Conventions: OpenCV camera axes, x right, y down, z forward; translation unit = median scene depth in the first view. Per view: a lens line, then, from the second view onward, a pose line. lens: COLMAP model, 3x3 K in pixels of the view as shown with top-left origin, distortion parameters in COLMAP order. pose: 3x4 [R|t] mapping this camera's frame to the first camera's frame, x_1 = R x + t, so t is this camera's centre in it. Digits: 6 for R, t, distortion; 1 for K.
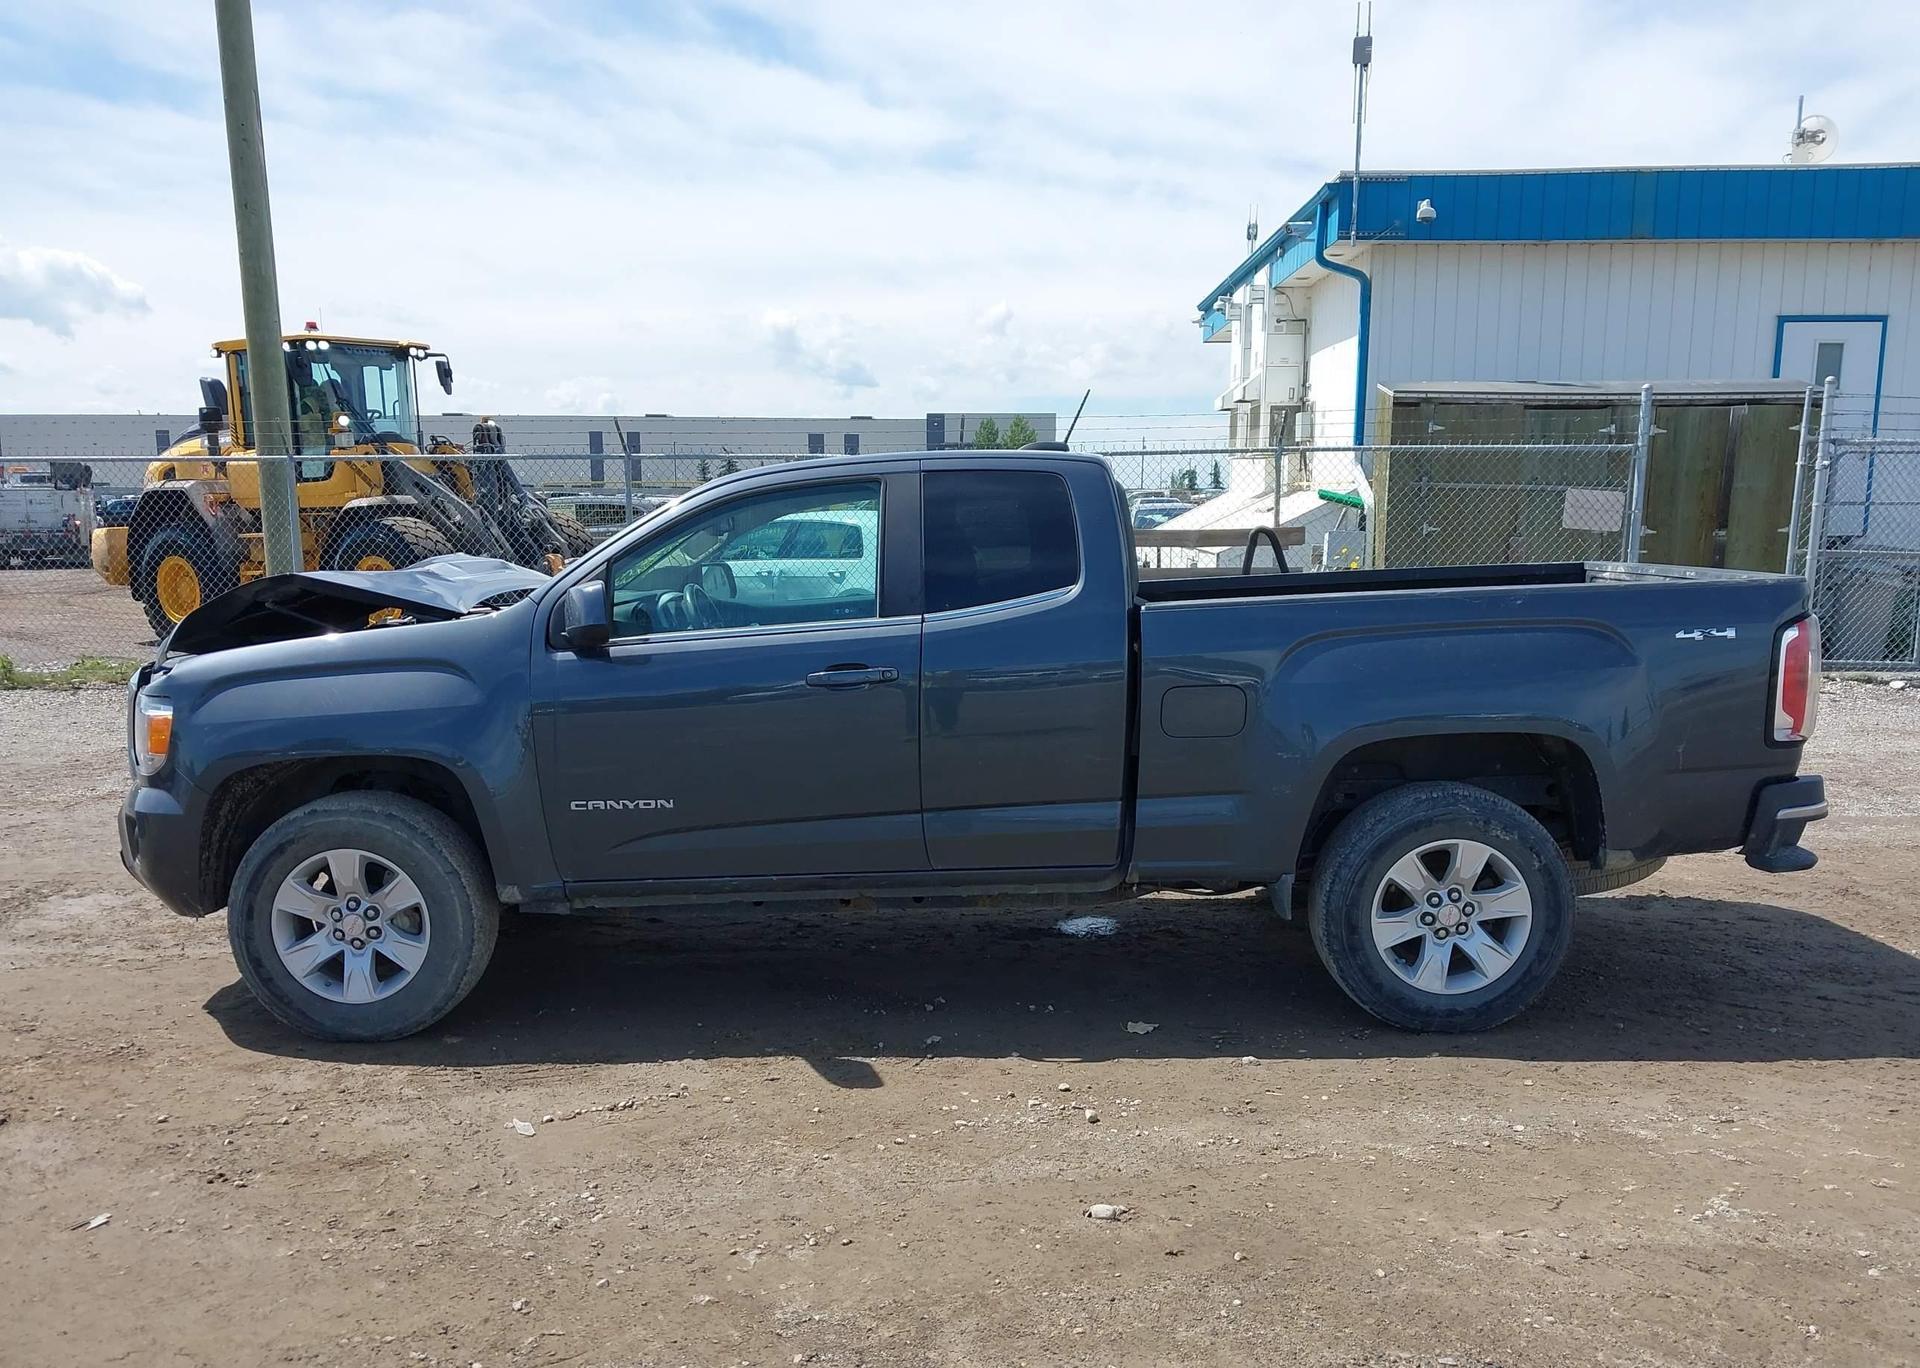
lens RADIAL K [[1535.0, 0, 961.4], [0, 1535.0, 714.5], [0, 0, 1]] dist [0.025190, -0.029302]
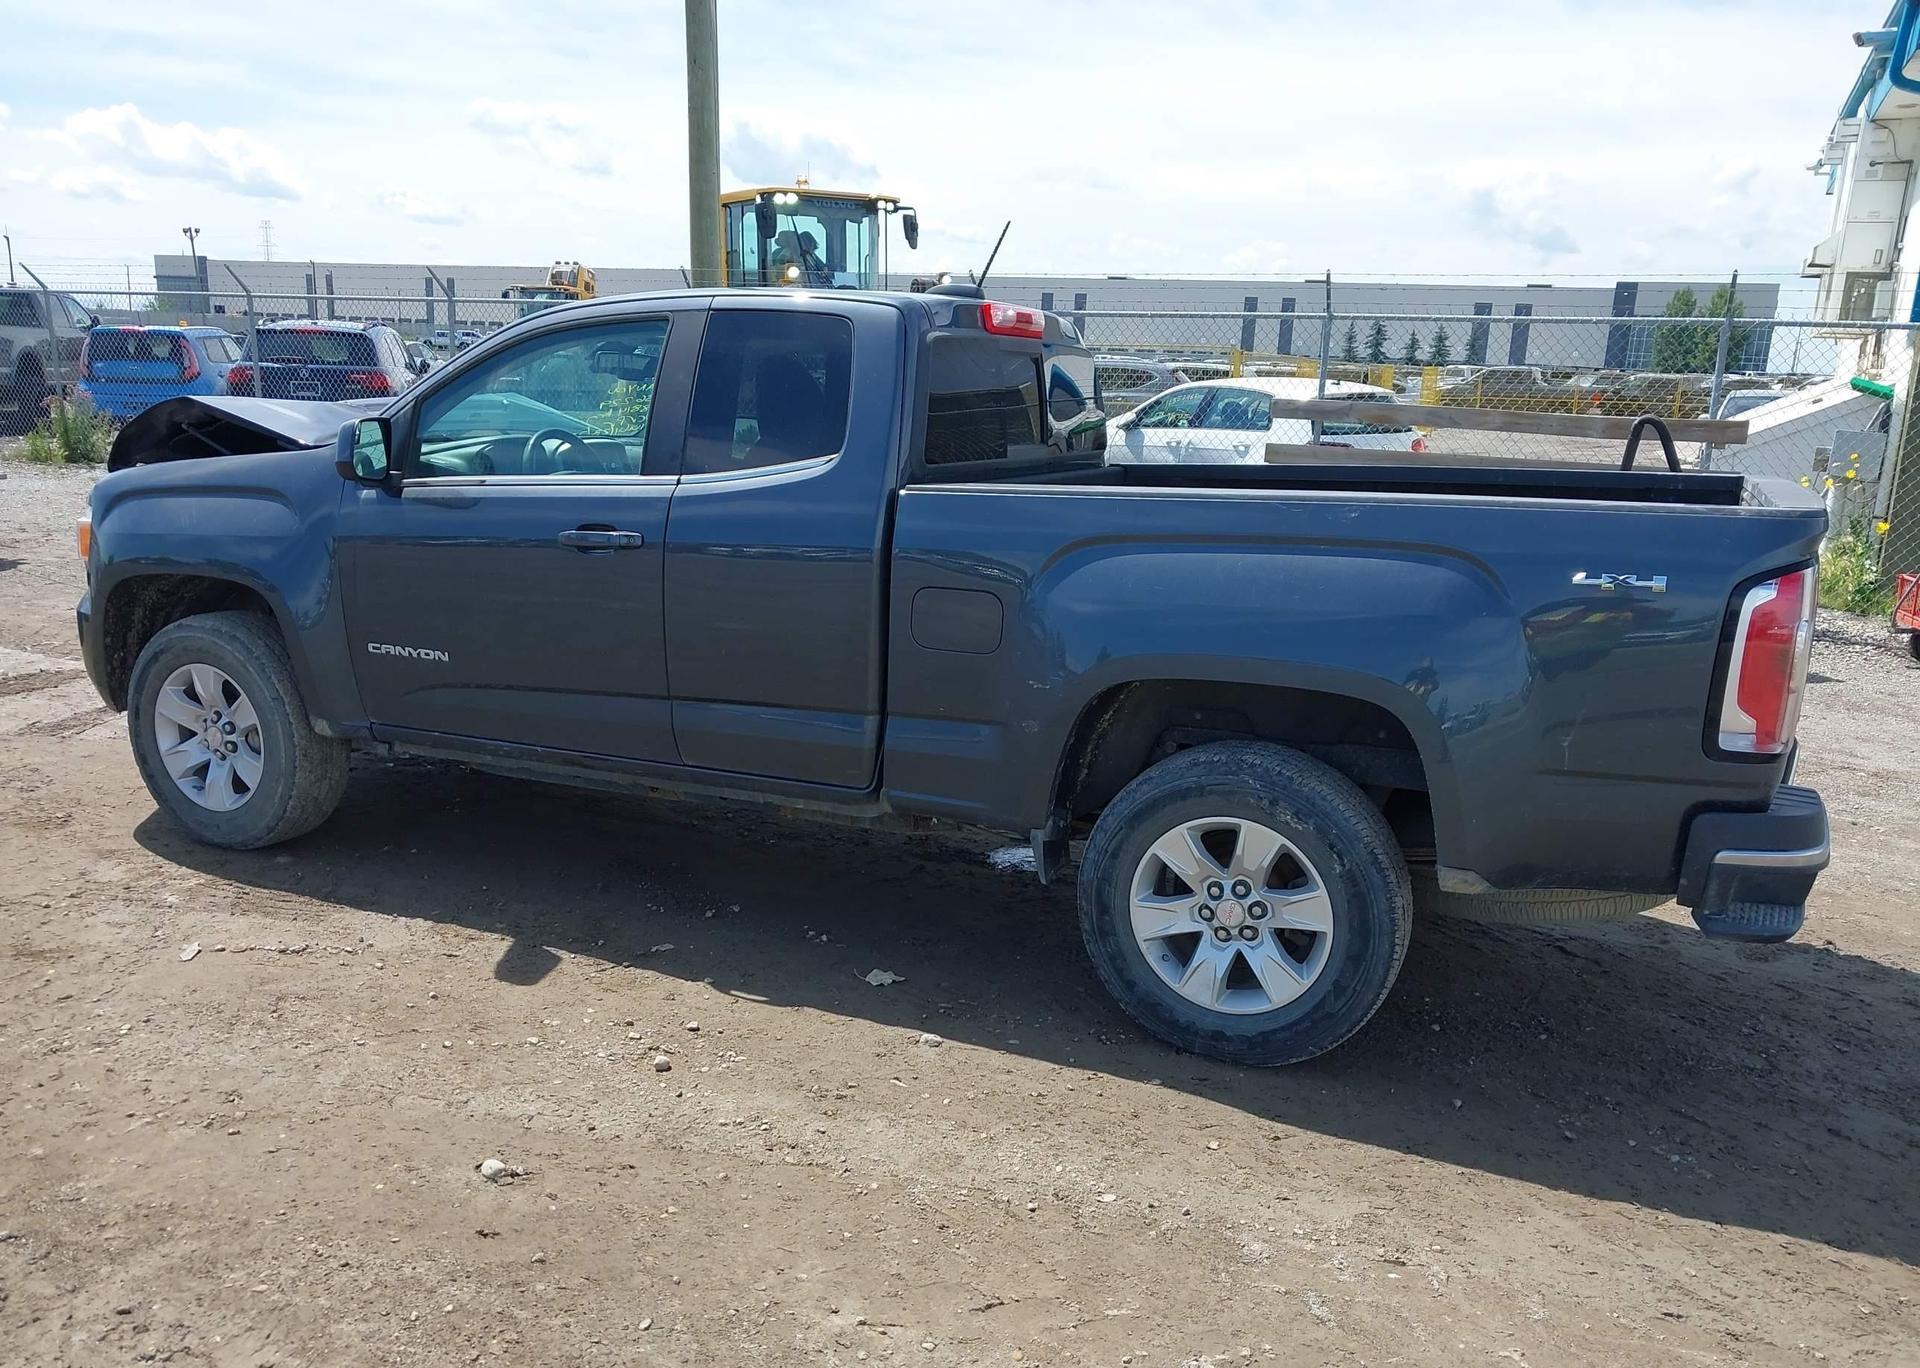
lens RADIAL K [[1535.0, 0, 961.4], [0, 1535.0, 714.5], [0, 0, 1]] dist [0.025190, -0.029302]
pose [[0.910248, 0.128386, -0.393658, 0.484644], [-0.095557, 0.990186, 0.101980, -0.034794], [0.402887, -0.055211, 0.913583, 0.242197]]
